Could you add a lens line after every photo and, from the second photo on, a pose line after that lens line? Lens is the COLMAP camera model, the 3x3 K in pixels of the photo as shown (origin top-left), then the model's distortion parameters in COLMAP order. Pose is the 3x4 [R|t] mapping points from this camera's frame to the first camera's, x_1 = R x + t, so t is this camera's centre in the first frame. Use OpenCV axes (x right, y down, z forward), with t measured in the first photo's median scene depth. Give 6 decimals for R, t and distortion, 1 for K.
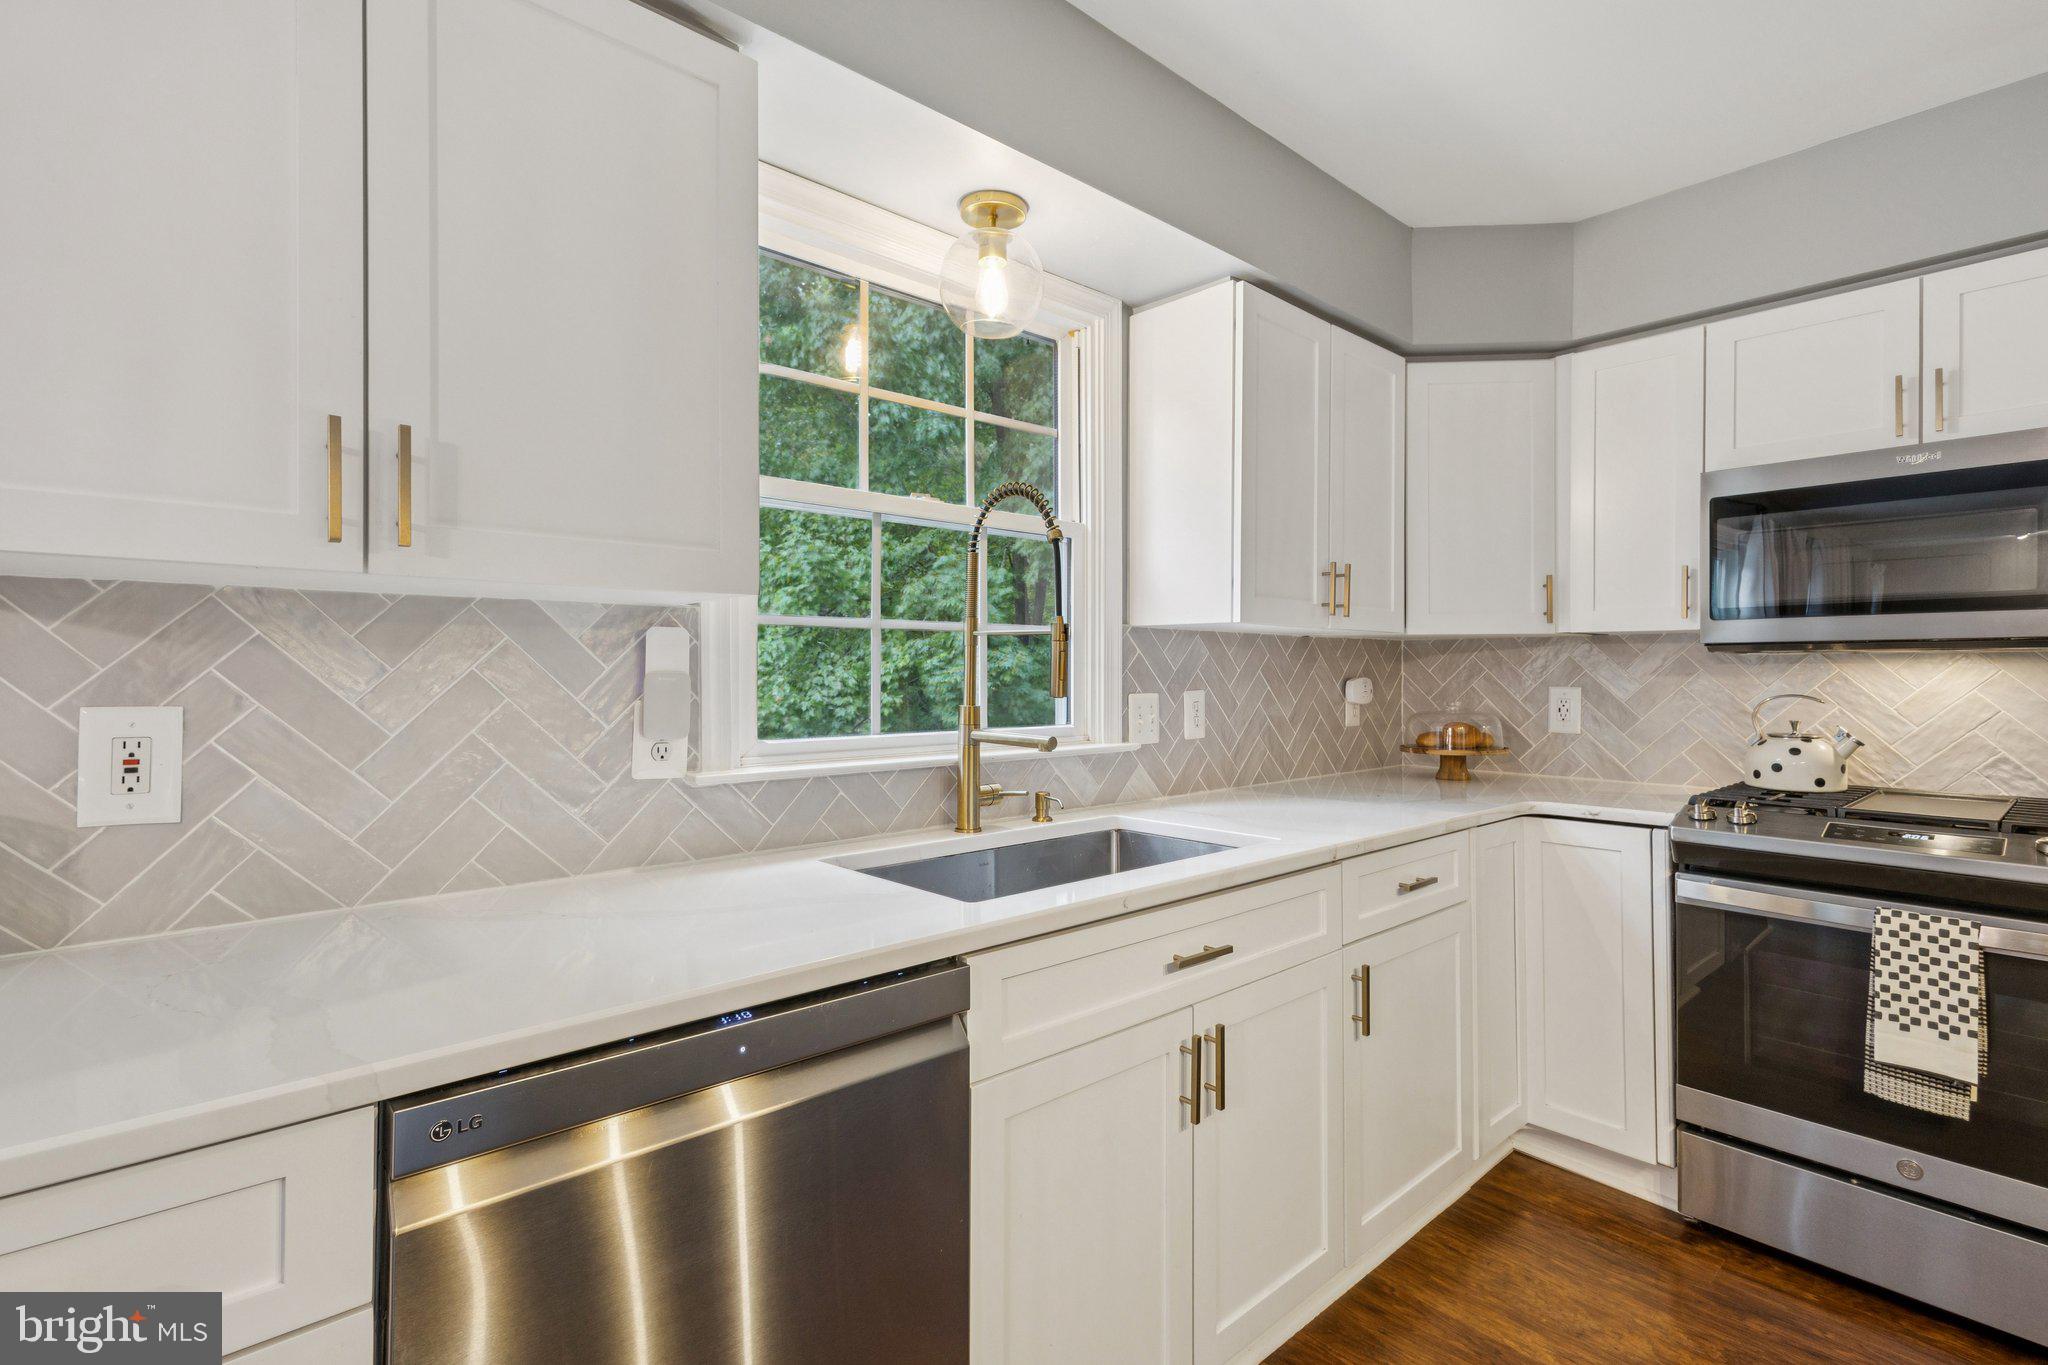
lens RADIAL K [[950.7, 0, 1031.3], [0, 950.7, 670.5], [0, 0, 1]] dist [0.013088, -0.002126]
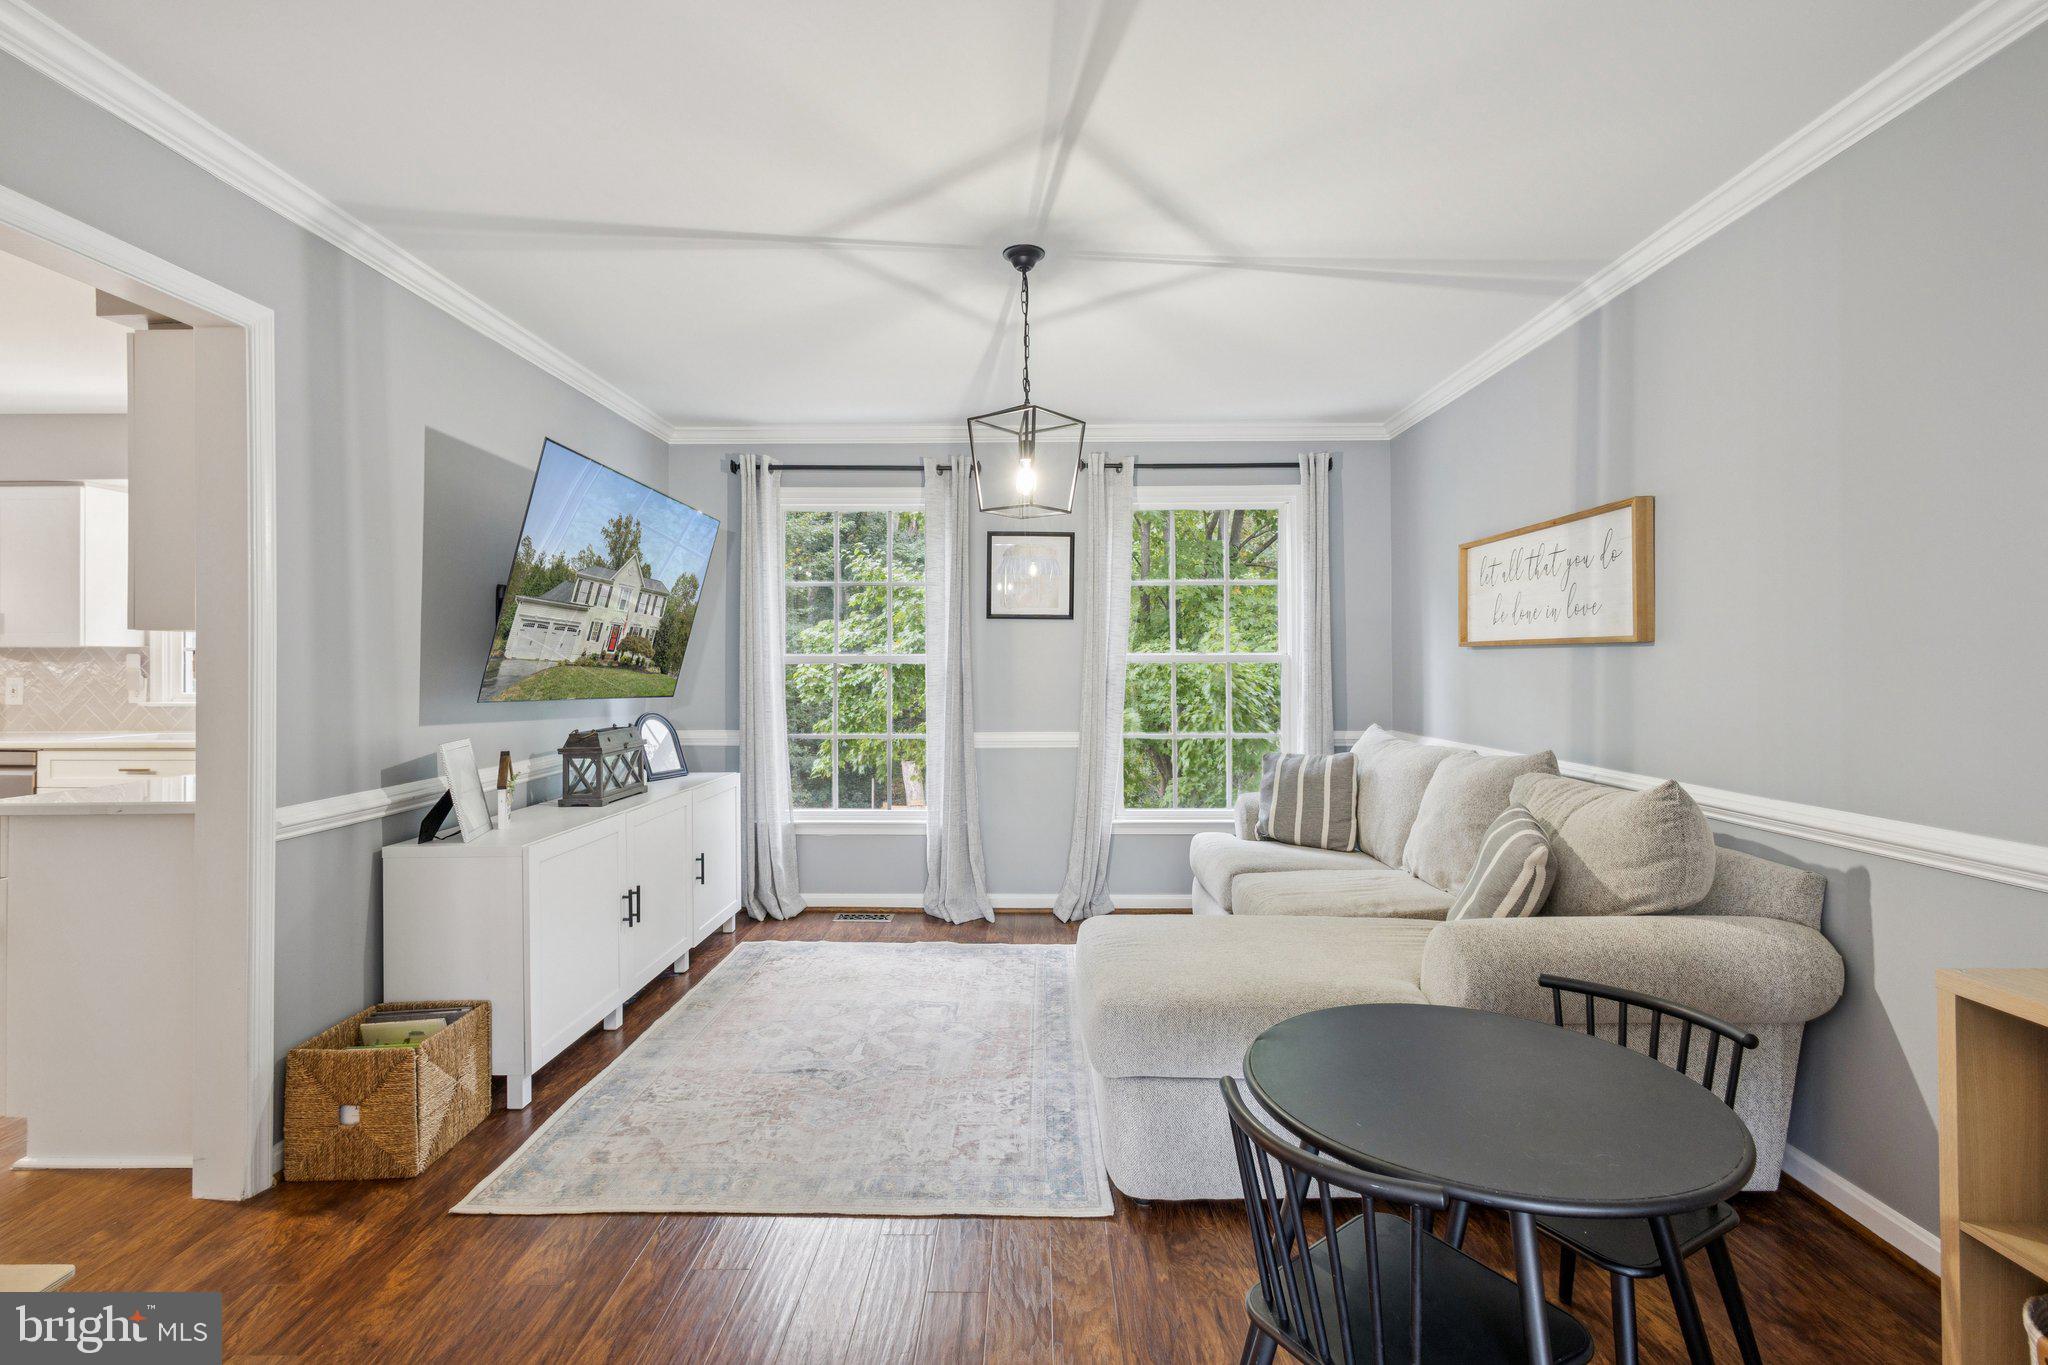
lens RADIAL K [[950.7, 0, 1016.5], [0, 950.7, 661.6], [0, 0, 1]] dist [0.013088, -0.002126]
pose [[0.736533, -0.002808, -0.676396, 2.682397], [0.002907, 0.999995, -0.000986, -0.006140], [0.676395, -0.001240, 0.736538, 0.446841]]
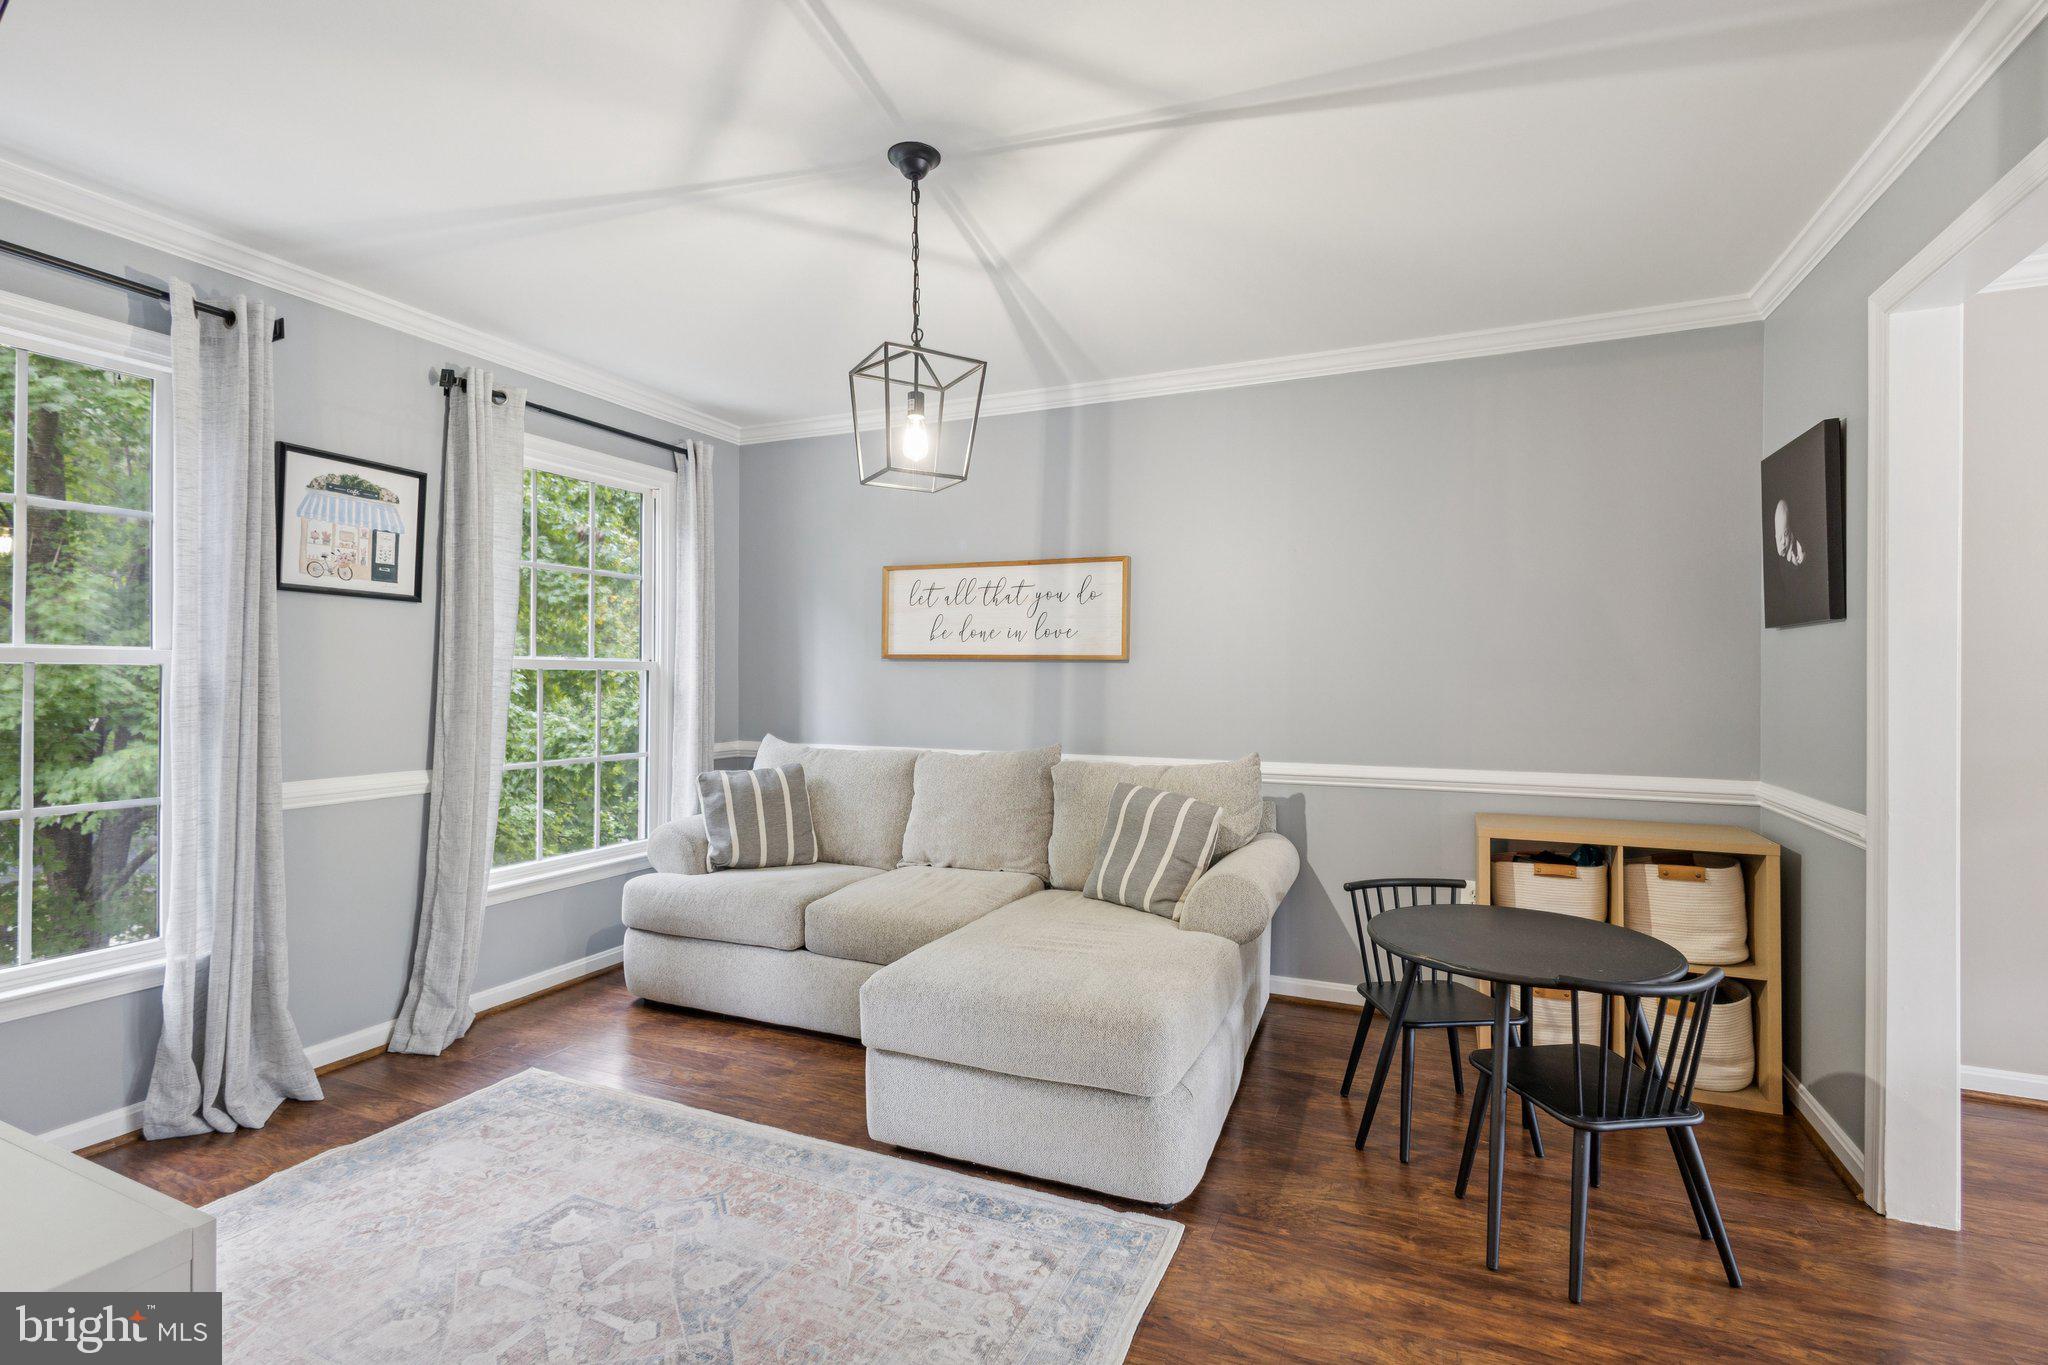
lens RADIAL K [[950.7, 0, 1023.9], [0, 950.7, 670.9], [0, 0, 1]] dist [0.013088, -0.002126]
pose [[0.908646, 0.009994, 0.417447, 1.536304], [-0.008243, 0.999948, -0.005996, 0.001334], [-0.417486, 0.002007, 0.908681, 0.418158]]
